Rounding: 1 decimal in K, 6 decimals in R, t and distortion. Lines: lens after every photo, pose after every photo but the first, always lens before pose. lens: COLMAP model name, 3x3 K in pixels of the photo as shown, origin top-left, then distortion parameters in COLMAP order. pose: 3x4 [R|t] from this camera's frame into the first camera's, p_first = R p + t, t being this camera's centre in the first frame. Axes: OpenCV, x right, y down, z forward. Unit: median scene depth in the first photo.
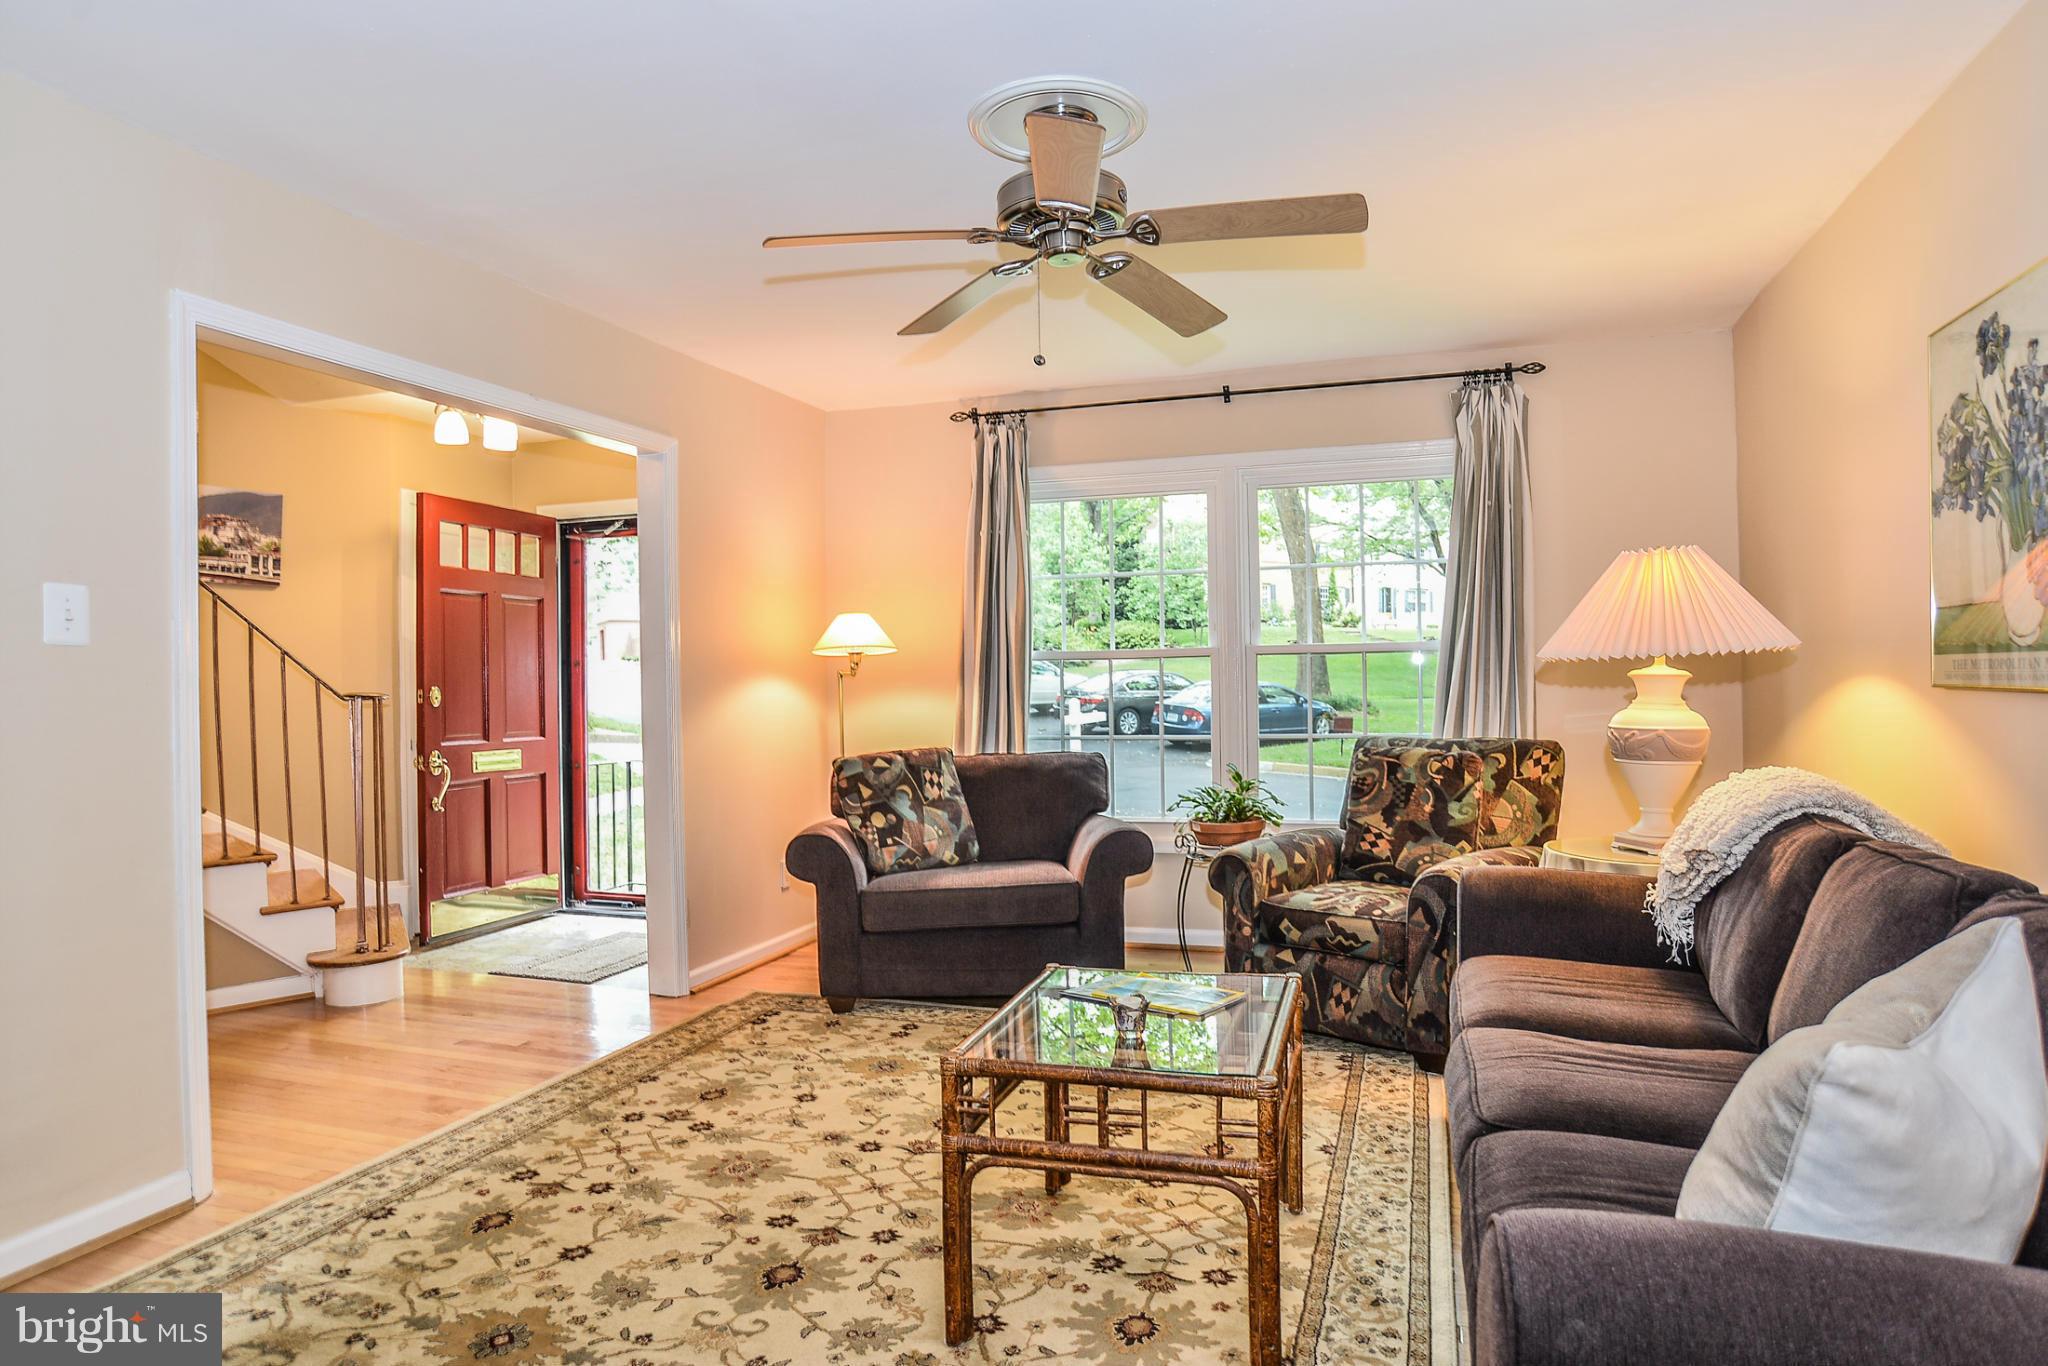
lens RADIAL K [[1164.2, 0, 1029.0], [0, 1164.2, 689.2], [0, 0, 1]] dist [-0.087691, 0.045449]
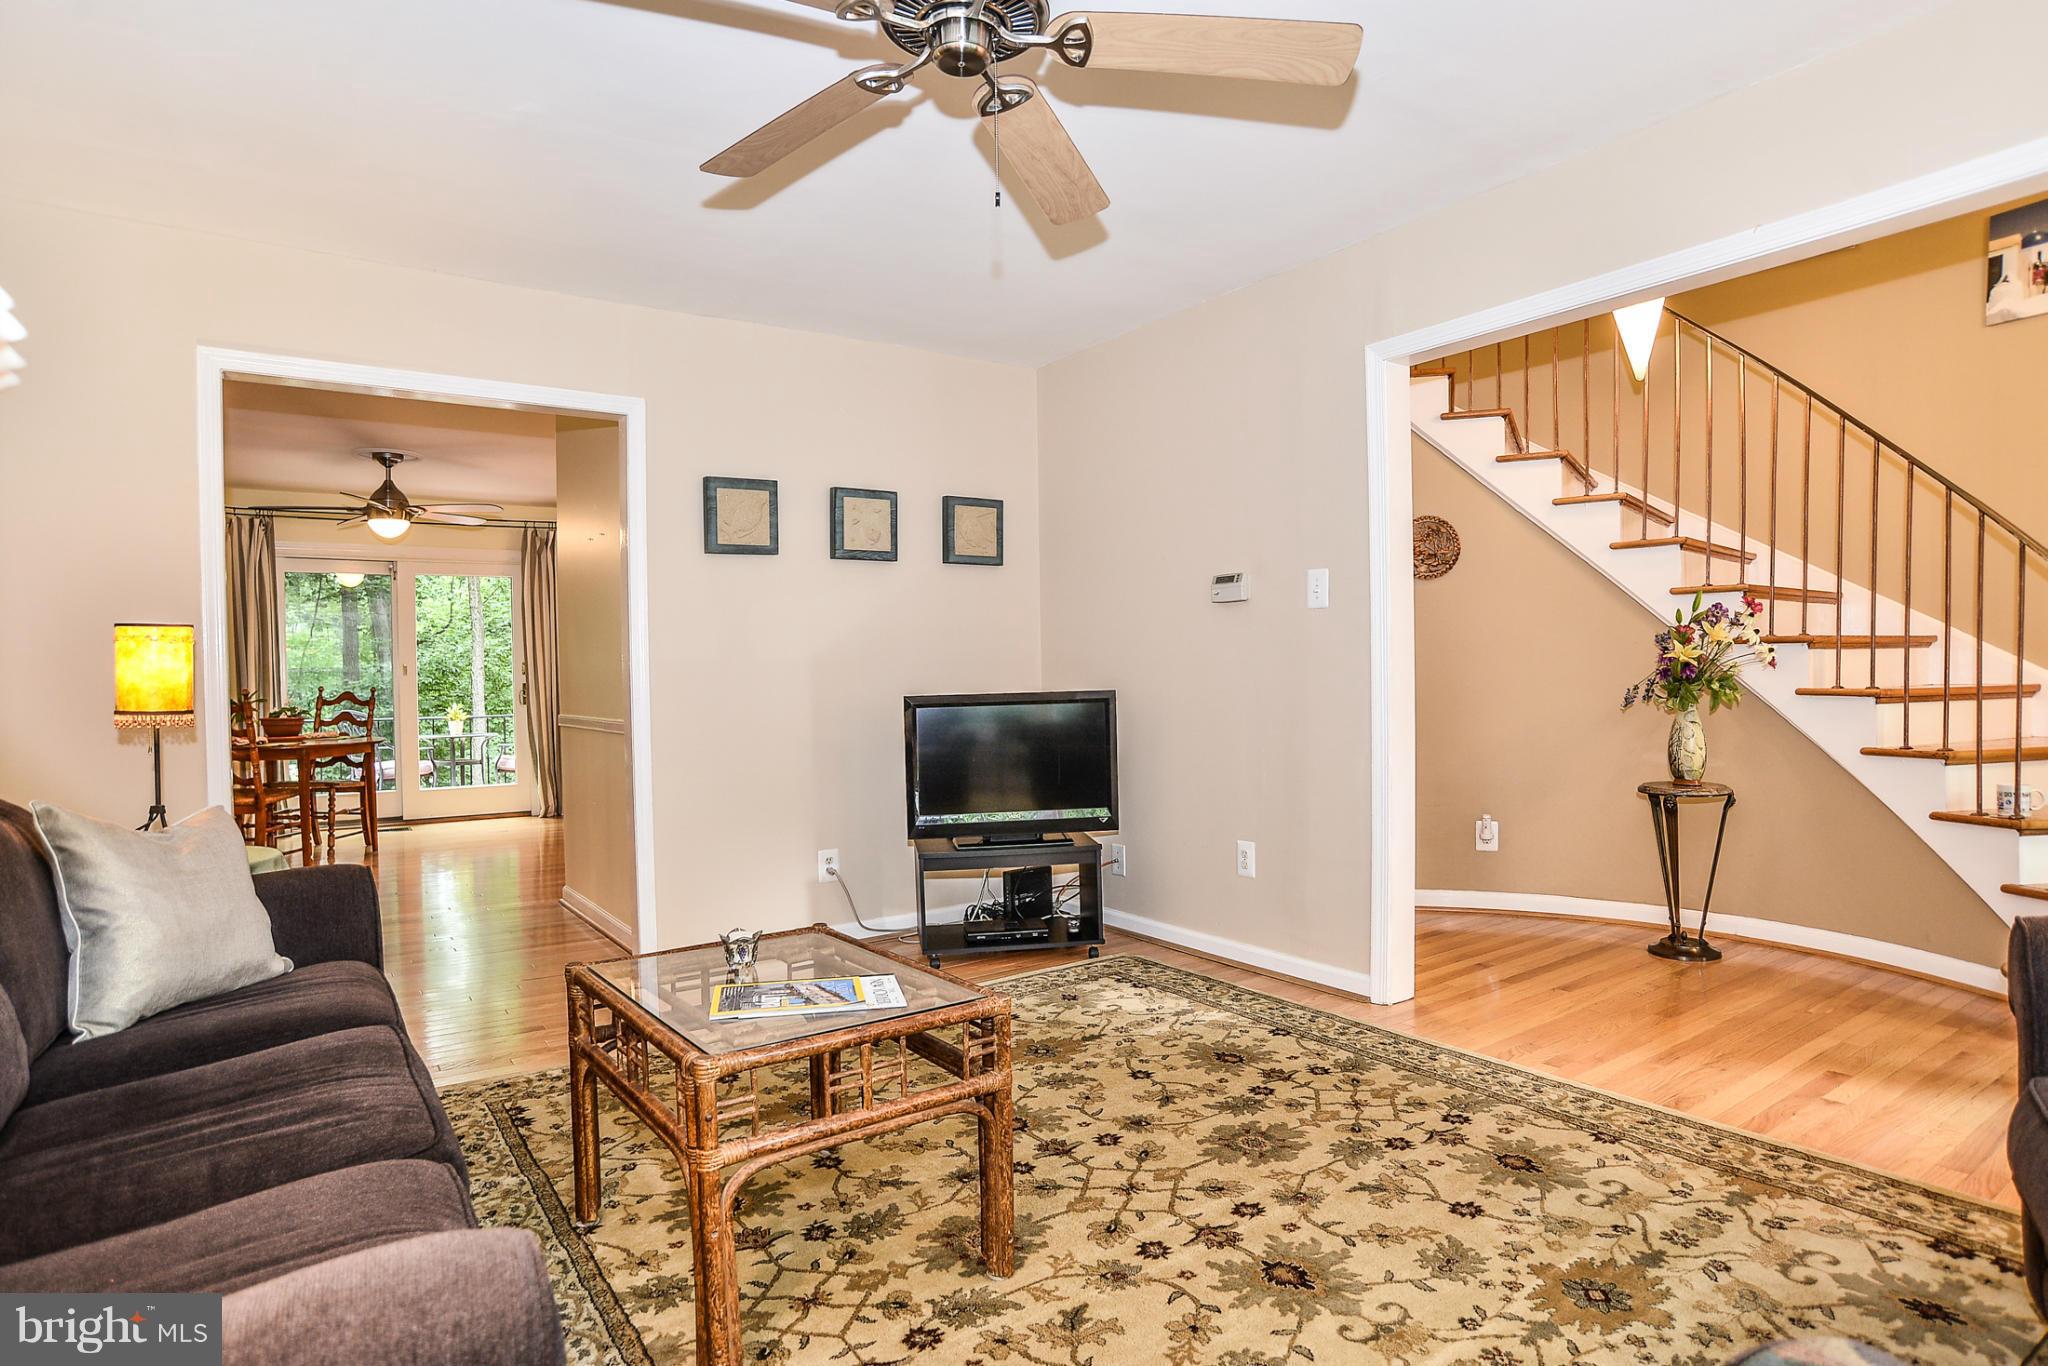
lens RADIAL K [[1031.4, 0, 966.2], [0, 1031.4, 691.2], [0, 0, 1]] dist [-0.088841, 0.044514]
pose [[-0.601304, 0.044387, -0.797786, 0.460412], [0.032391, 0.998989, 0.031168, 0.013252], [0.798363, -0.007100, -0.602134, 1.134000]]
